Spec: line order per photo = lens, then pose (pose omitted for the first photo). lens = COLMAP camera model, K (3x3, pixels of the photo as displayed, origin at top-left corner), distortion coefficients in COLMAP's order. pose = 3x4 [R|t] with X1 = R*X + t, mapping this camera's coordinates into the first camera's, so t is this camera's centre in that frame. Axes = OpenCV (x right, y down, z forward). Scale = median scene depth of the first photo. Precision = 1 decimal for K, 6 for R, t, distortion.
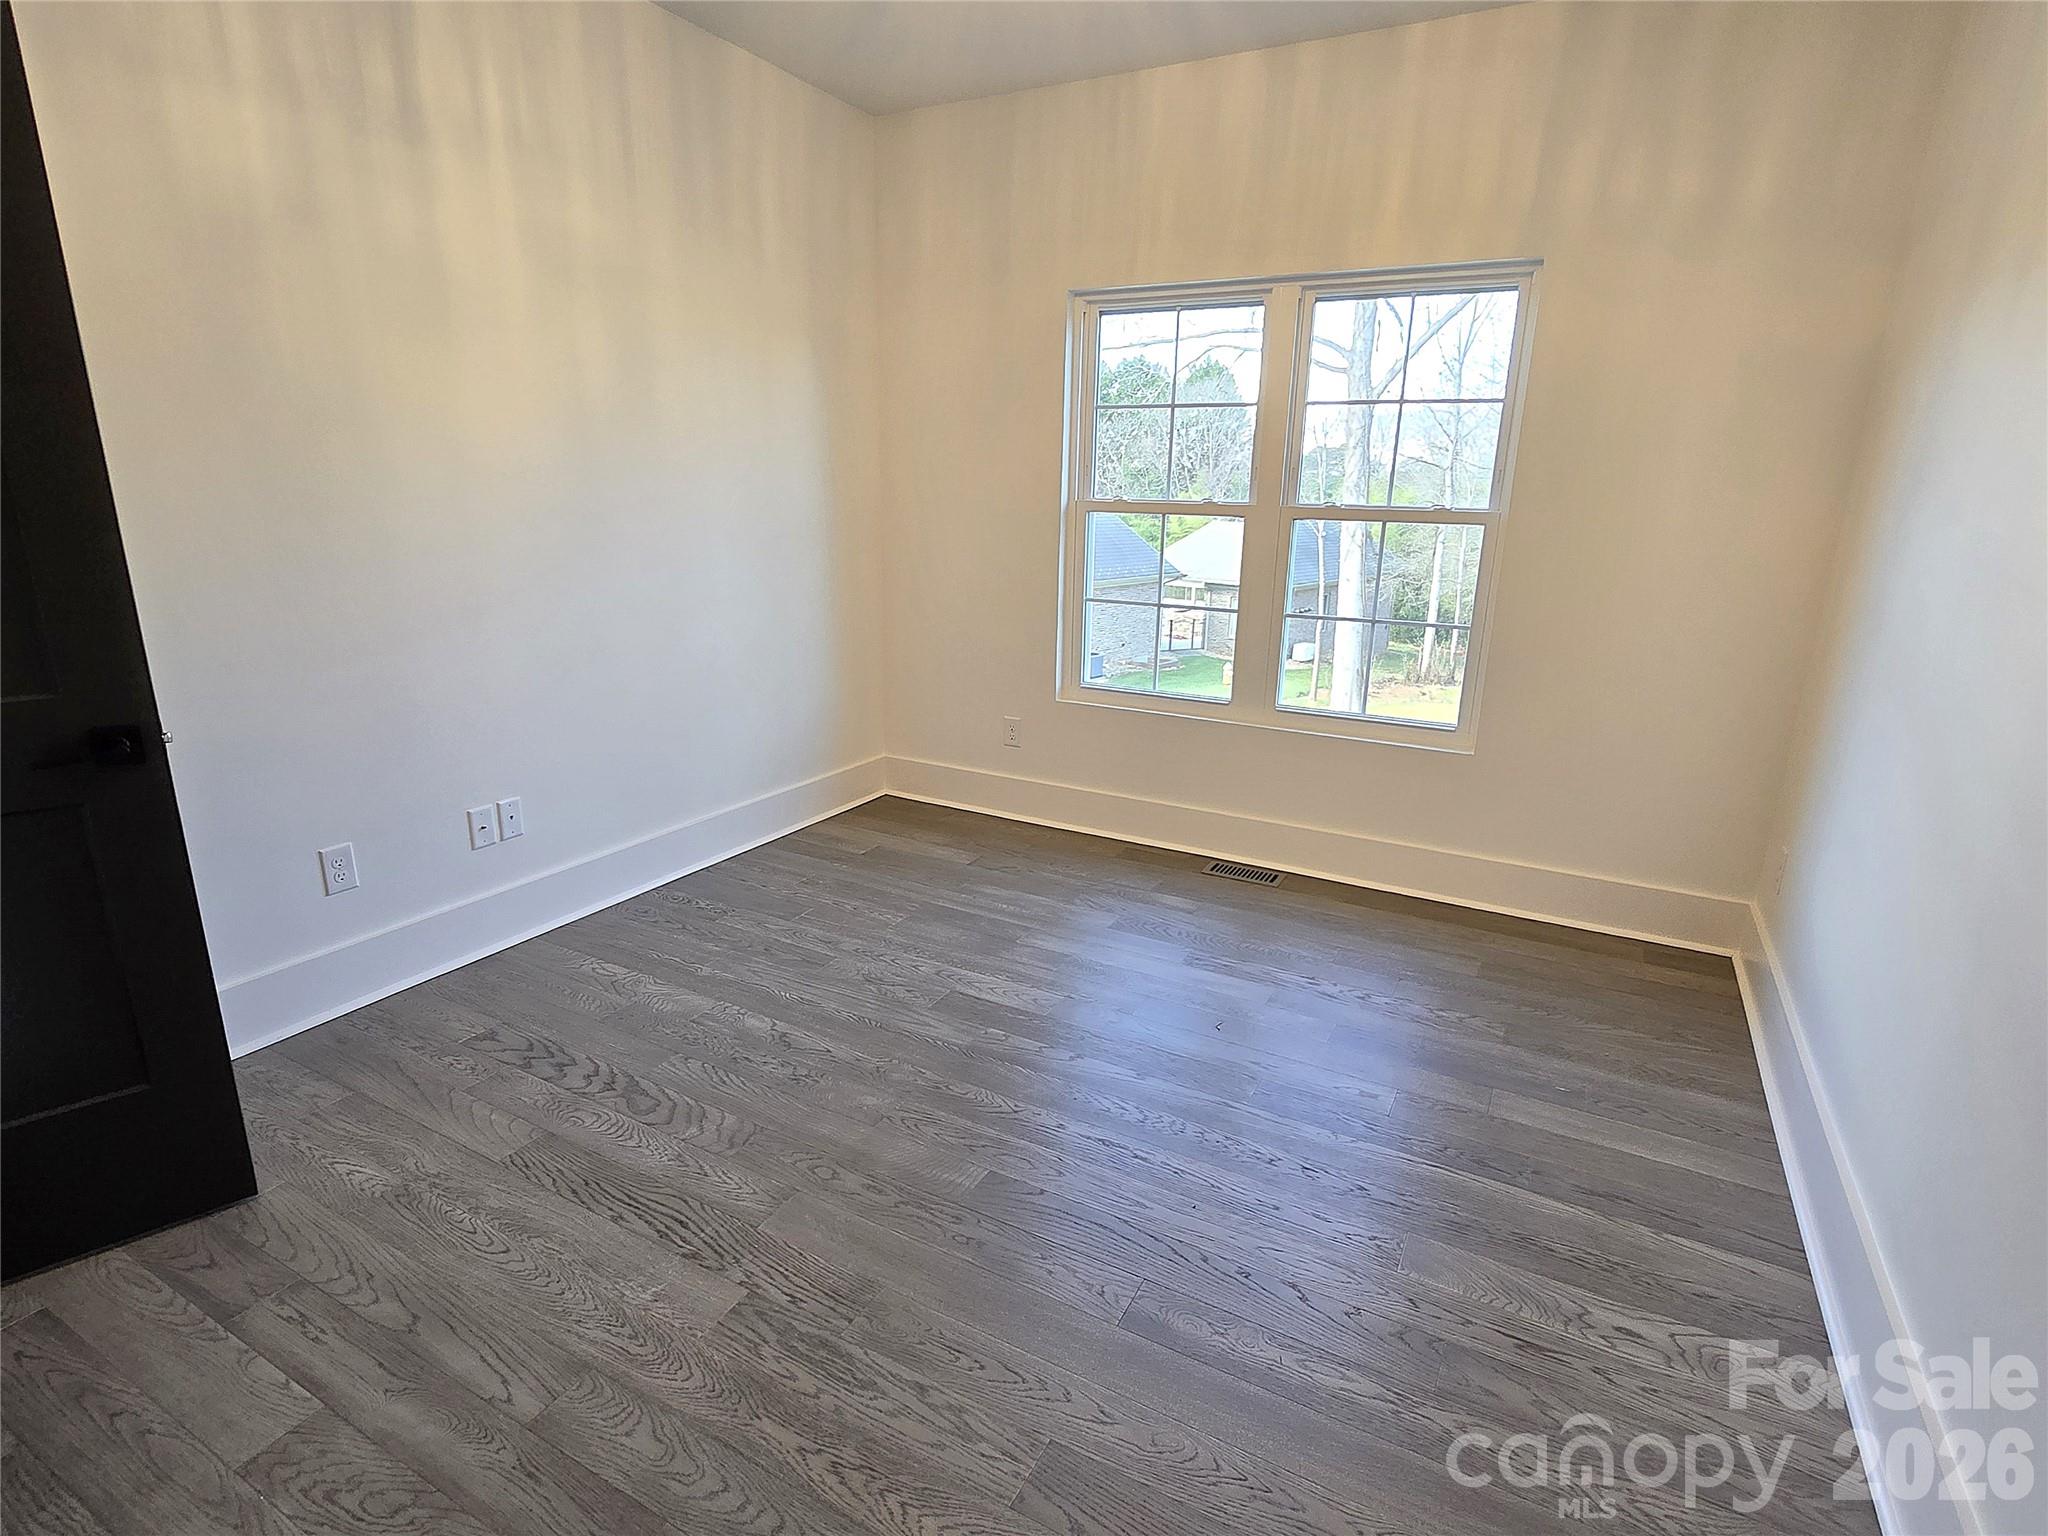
lens RADIAL K [[1033.5, 0, 1021.8], [0, 1033.5, 774.6], [0, 0, 1]] dist [-0.007738, -0.000587]
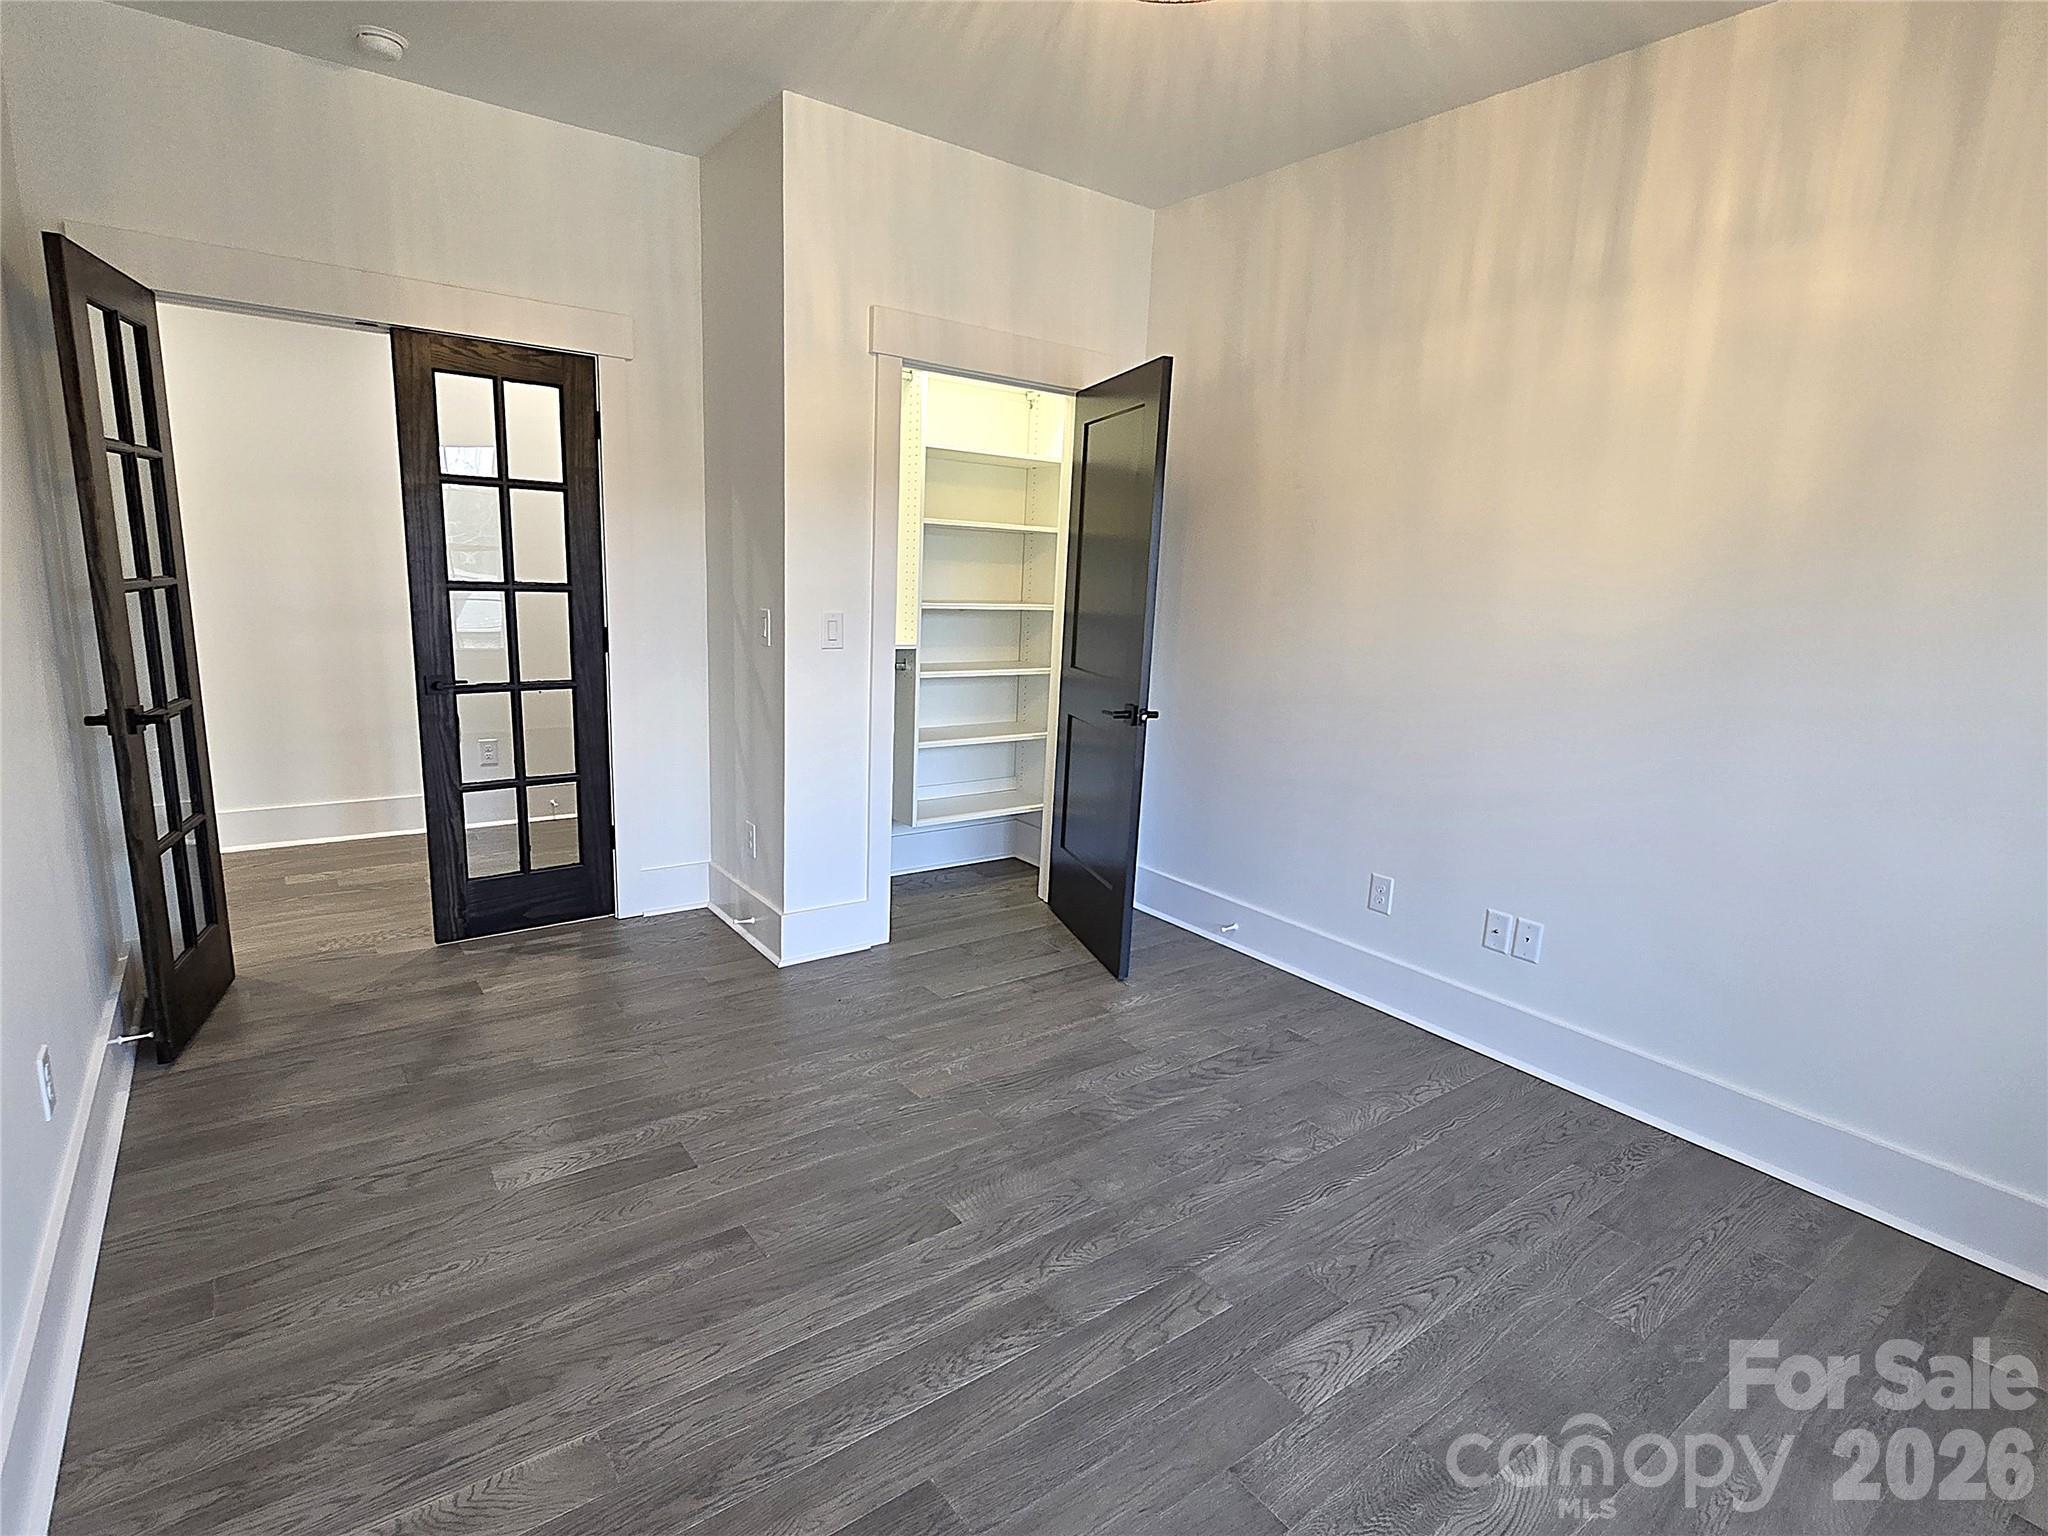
lens RADIAL K [[1033.5, 0, 1028.8], [0, 1033.5, 779.2], [0, 0, 1]] dist [-0.007738, -0.000587]
pose [[-0.405505, 0.150215, -0.901666, 0.687997], [-0.299237, 0.910240, 0.286218, -0.289029], [0.863726, 0.385875, -0.324157, 1.034329]]
